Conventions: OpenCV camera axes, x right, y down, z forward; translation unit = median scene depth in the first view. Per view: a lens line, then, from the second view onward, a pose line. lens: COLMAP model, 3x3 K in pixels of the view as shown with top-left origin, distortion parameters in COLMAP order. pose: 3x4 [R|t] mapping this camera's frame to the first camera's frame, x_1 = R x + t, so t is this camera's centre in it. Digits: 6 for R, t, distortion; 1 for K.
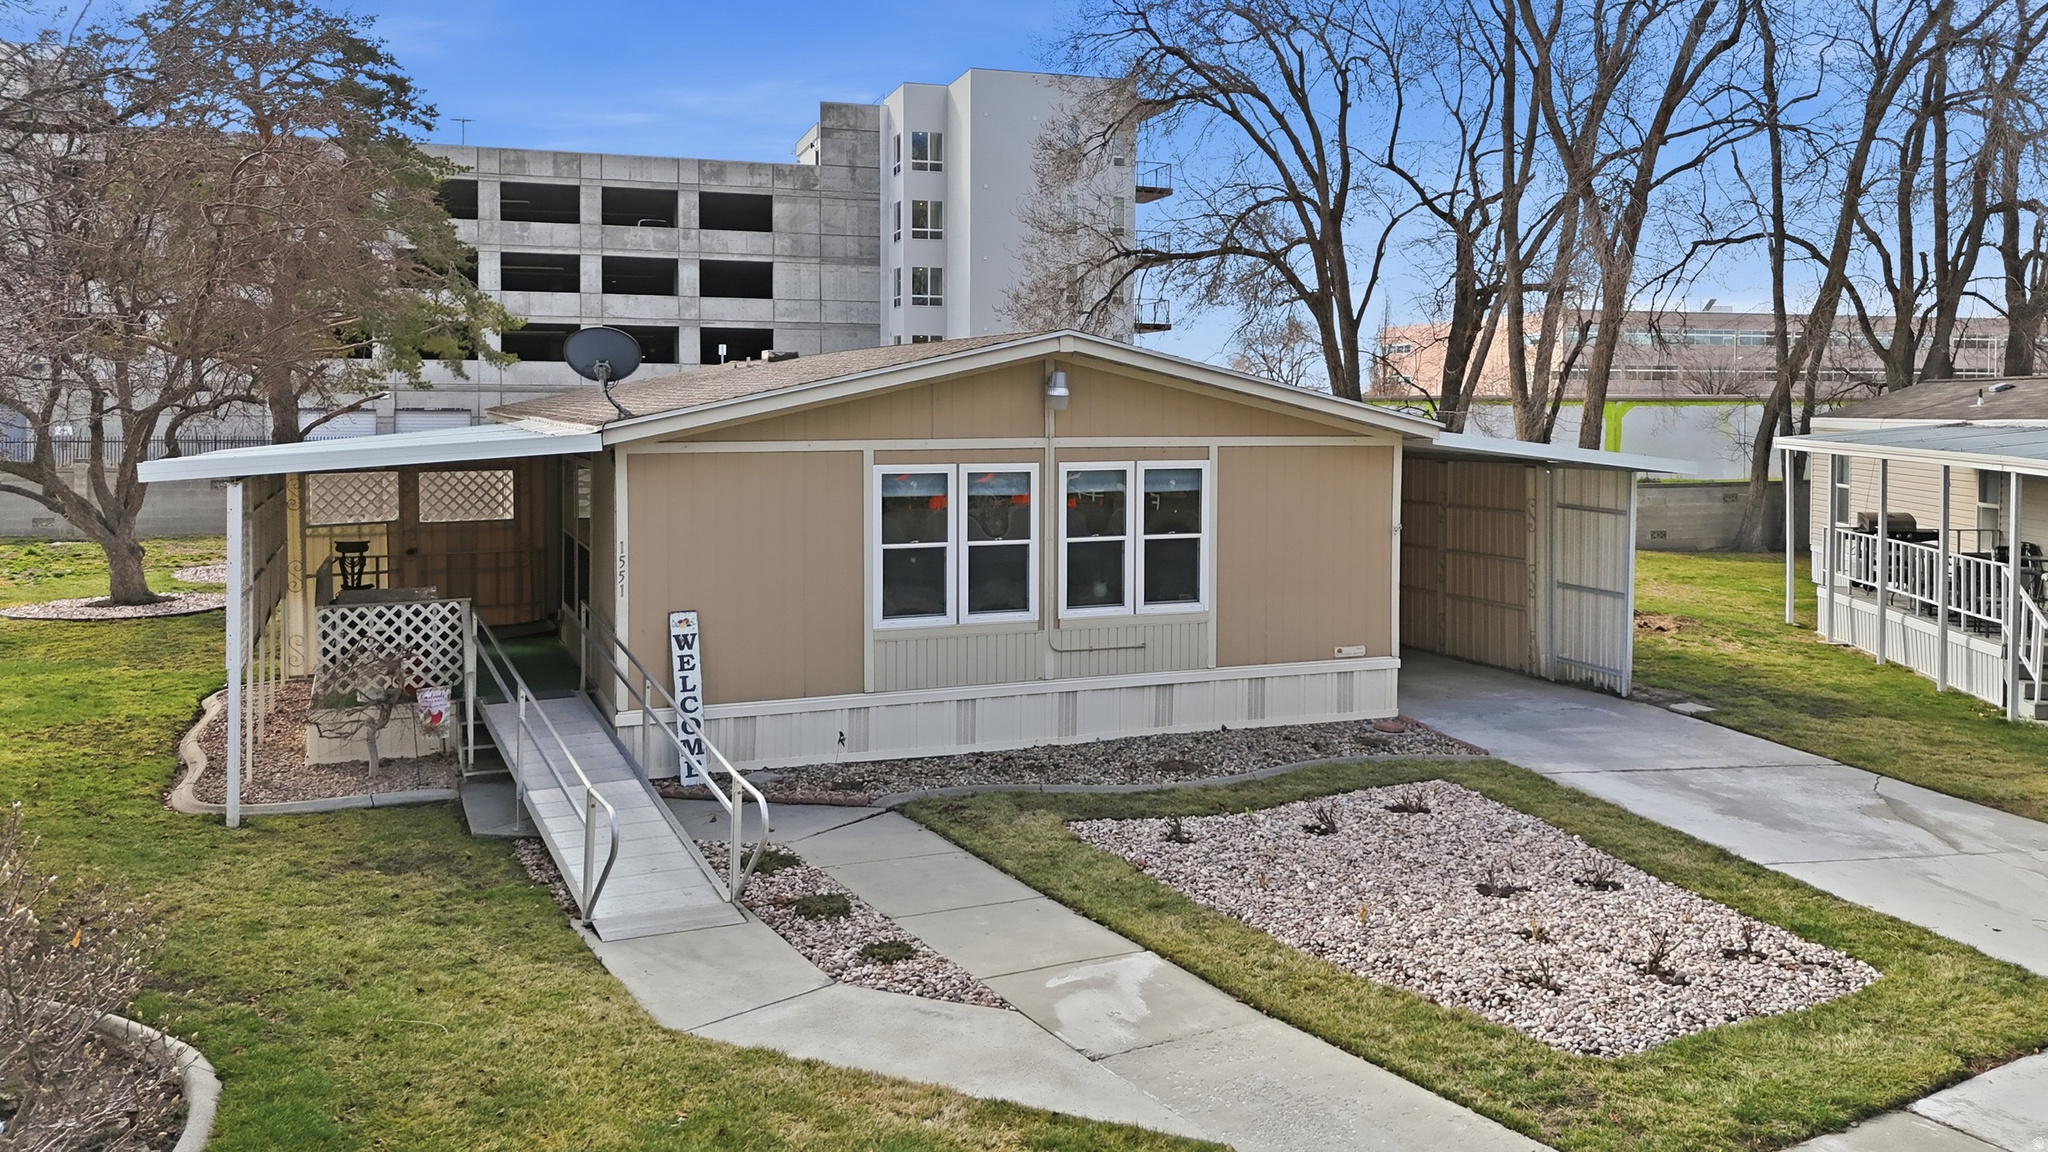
lens RADIAL K [[1647.0, 0, 1046.9], [0, 1647.0, 510.8], [0, 0, 1]] dist [0.075700, -0.077506]
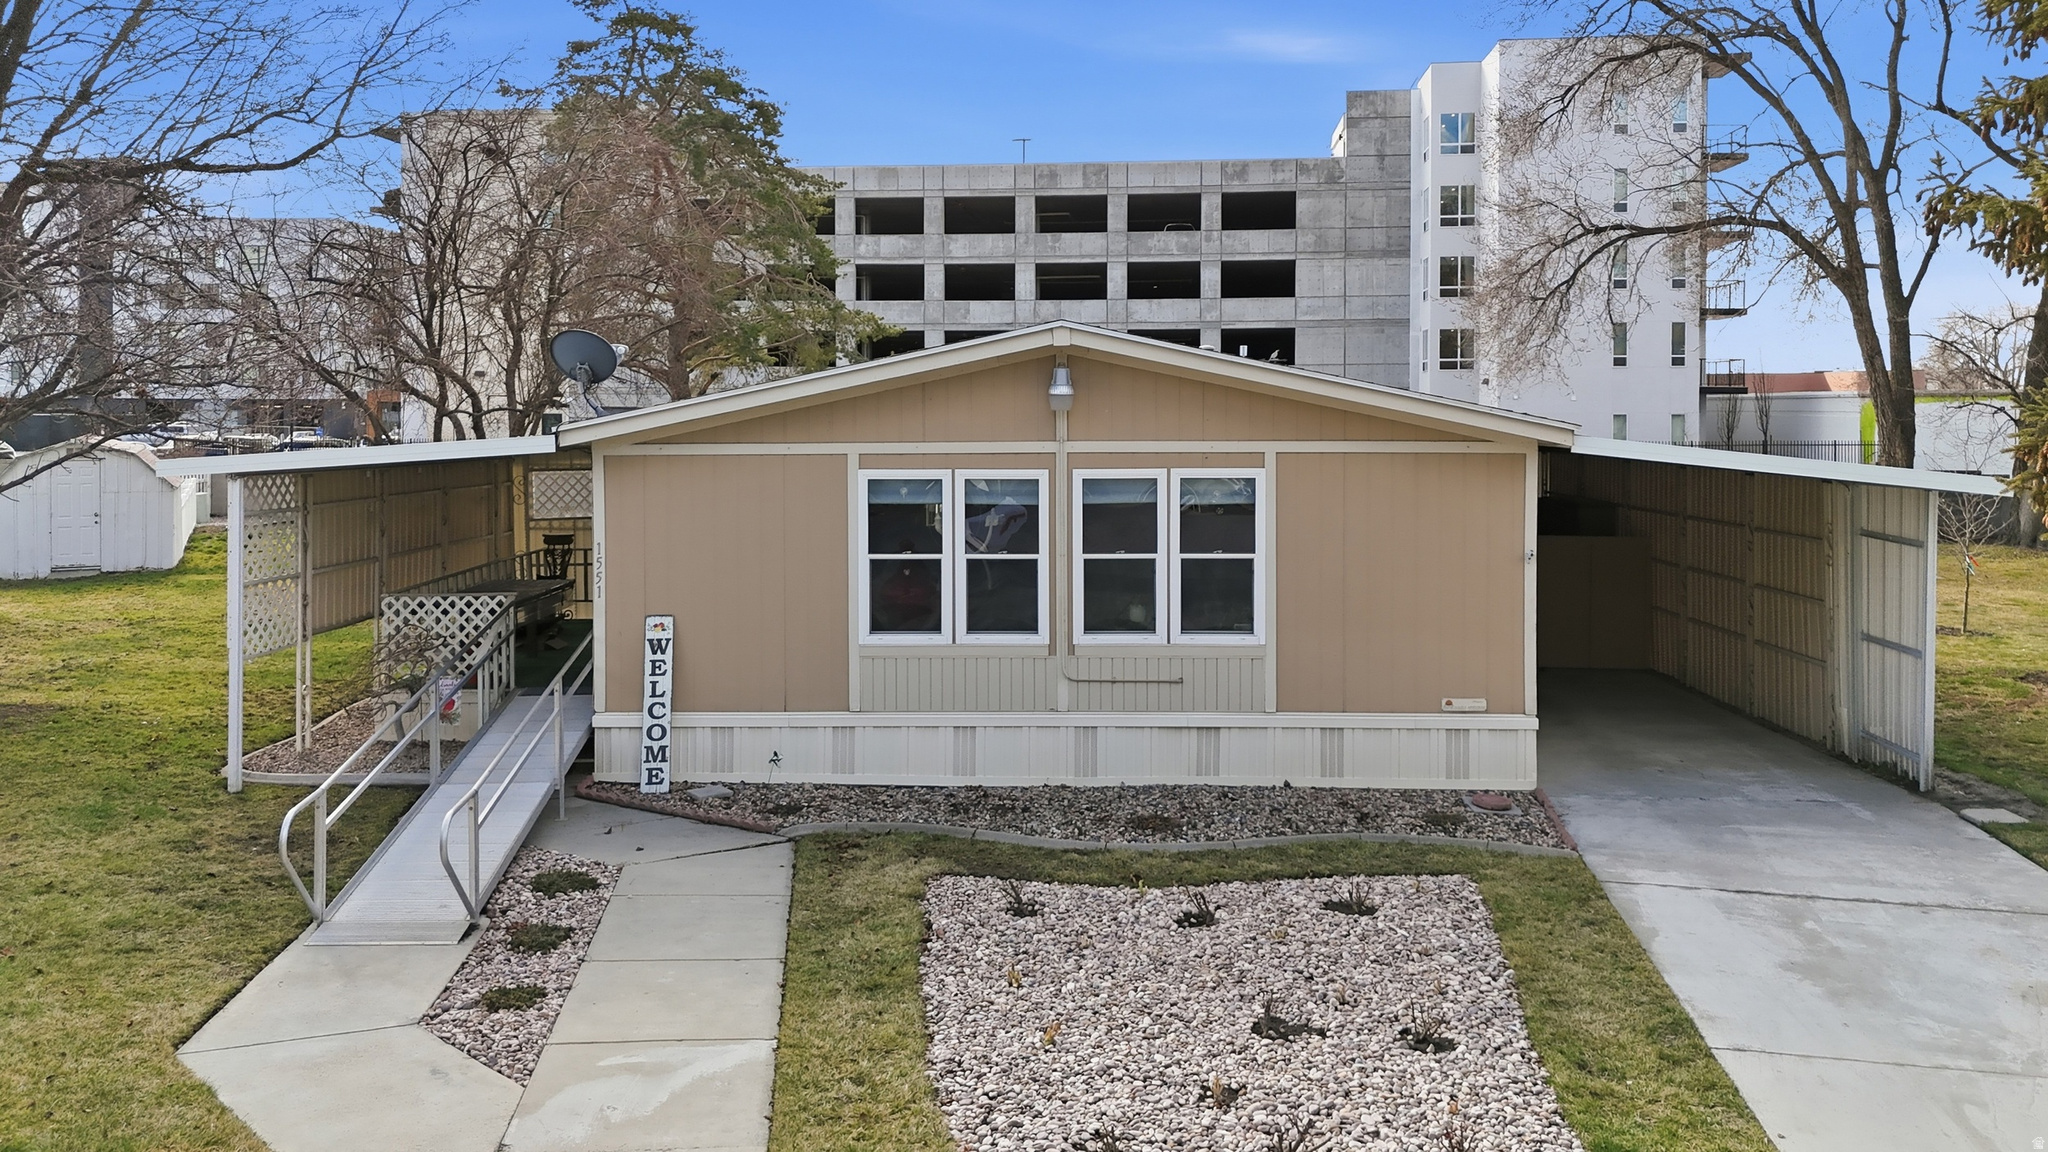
lens RADIAL K [[1647.0, 0, 967.6], [0, 1647.0, 473.4], [0, 0, 1]] dist [0.075700, -0.077506]
pose [[0.906567, 0.012556, -0.421876, 0.318594], [-0.022239, 0.999590, -0.018037, -0.009172], [0.421476, 0.025734, 0.906474, 0.156774]]
